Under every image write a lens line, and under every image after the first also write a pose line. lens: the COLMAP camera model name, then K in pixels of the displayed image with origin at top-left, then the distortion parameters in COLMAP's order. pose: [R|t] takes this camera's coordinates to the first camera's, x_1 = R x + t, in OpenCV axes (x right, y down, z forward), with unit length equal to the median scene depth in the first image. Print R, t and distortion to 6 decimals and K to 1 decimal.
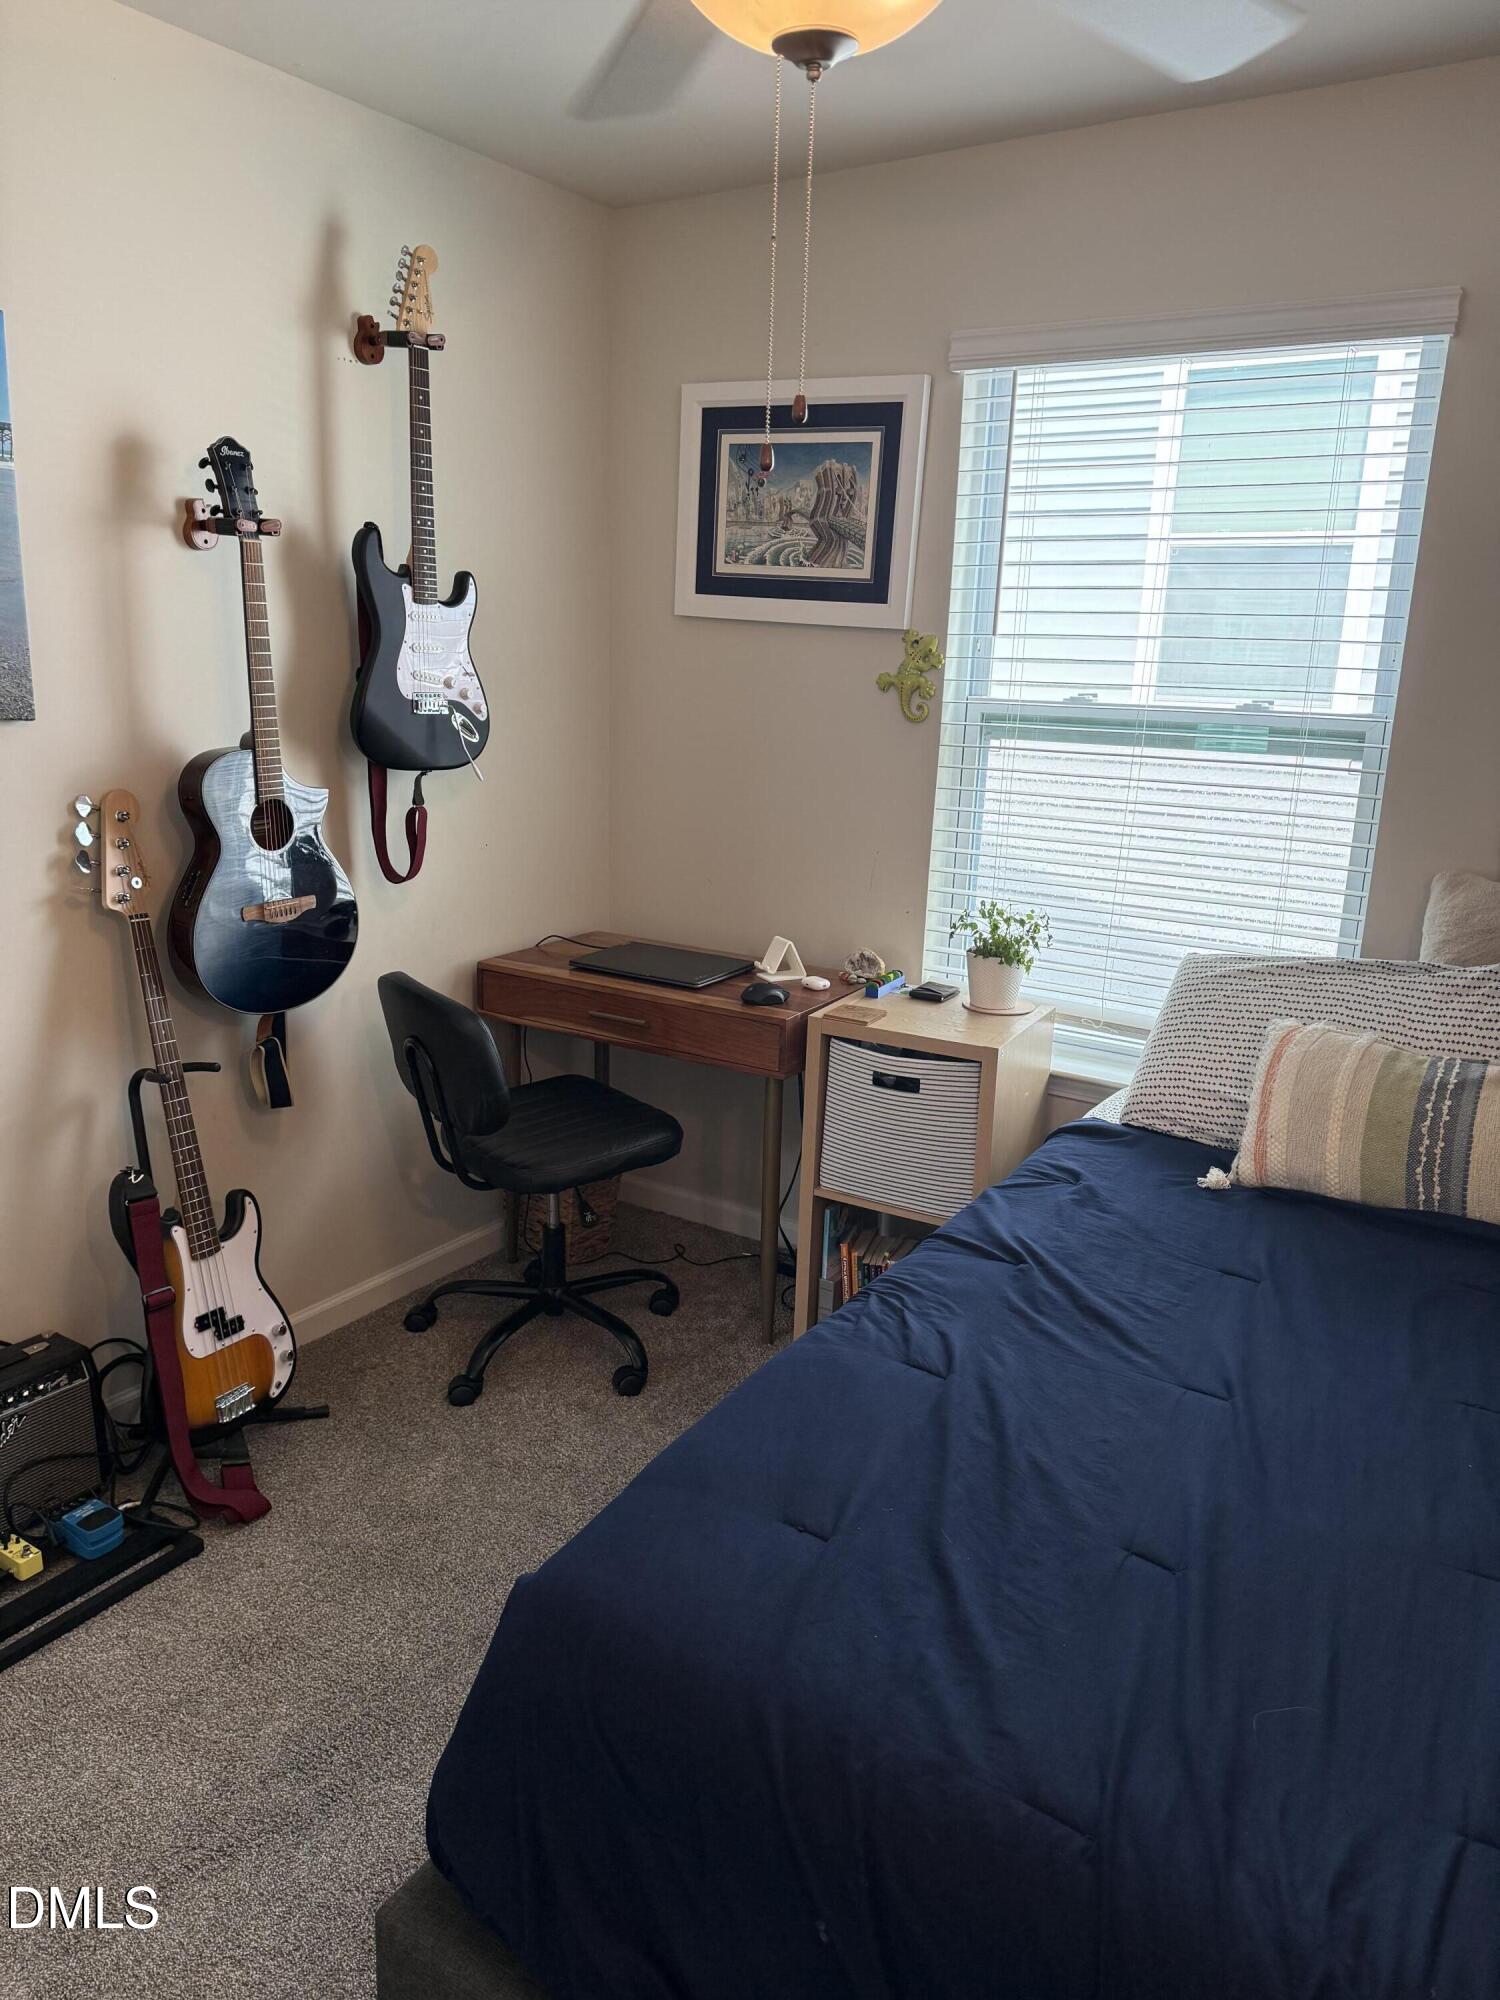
lens RADIAL K [[1393.1, 0, 750.0], [0, 1393.1, 1000.0], [0, 0, 1]] dist [0.096575, -0.133637]
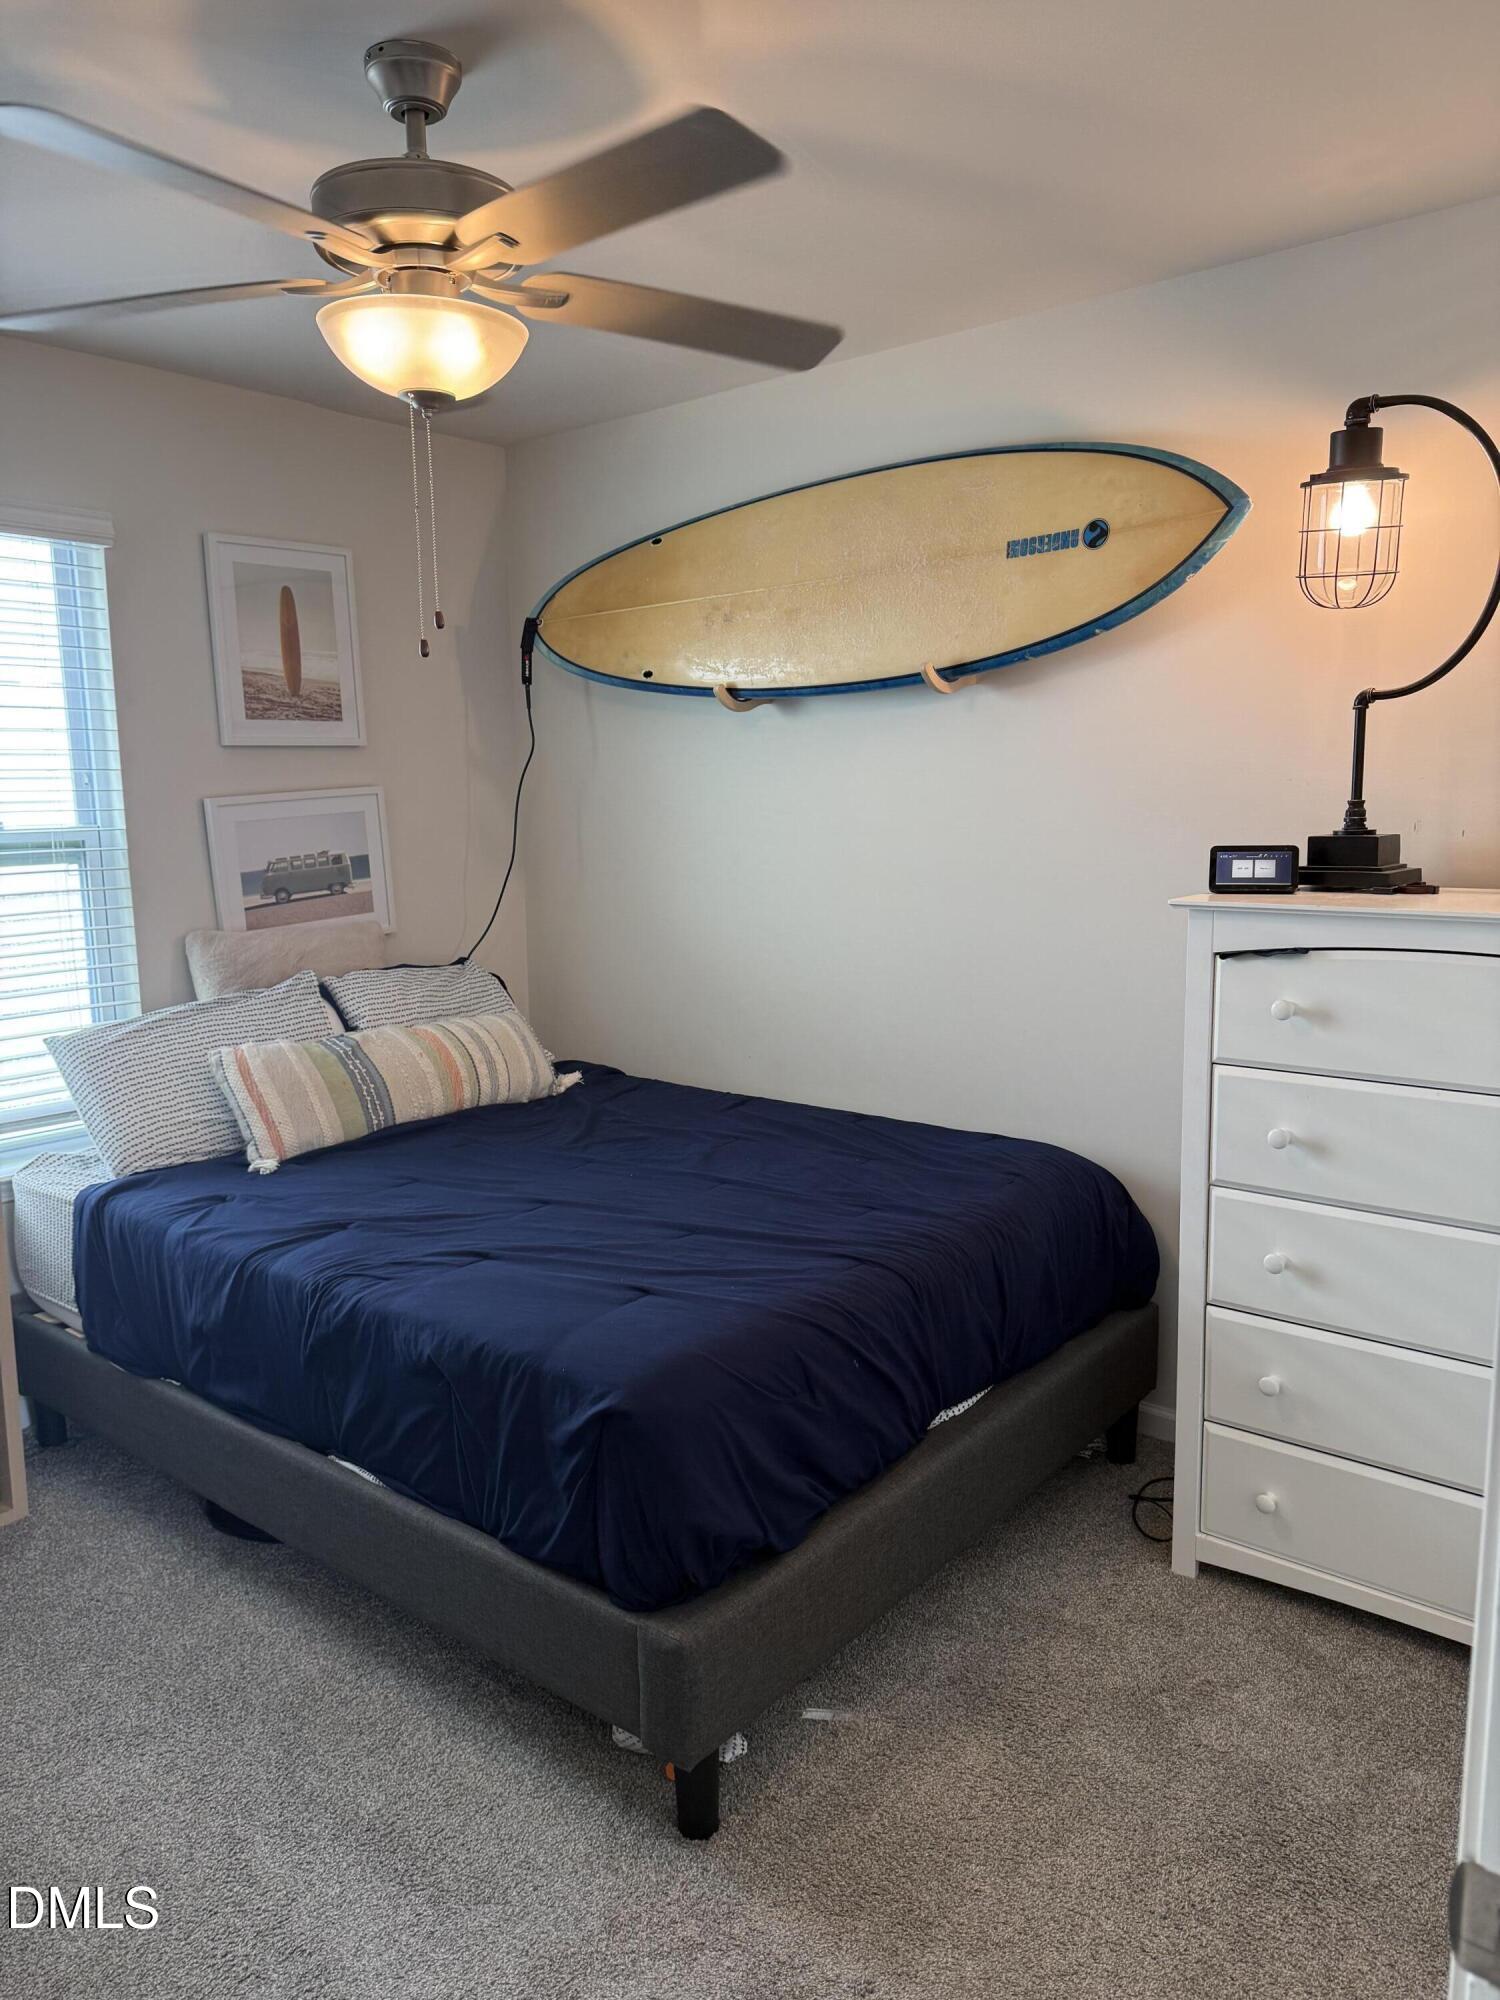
lens RADIAL K [[1393.1, 0, 750.0], [0, 1393.1, 1000.0], [0, 0, 1]] dist [0.096575, -0.133637]
pose [[0.105961, -0.172137, 0.979357, -0.901993], [0.263011, 0.954677, 0.139343, -0.087769], [-0.958957, 0.242816, 0.146433, 0.338869]]
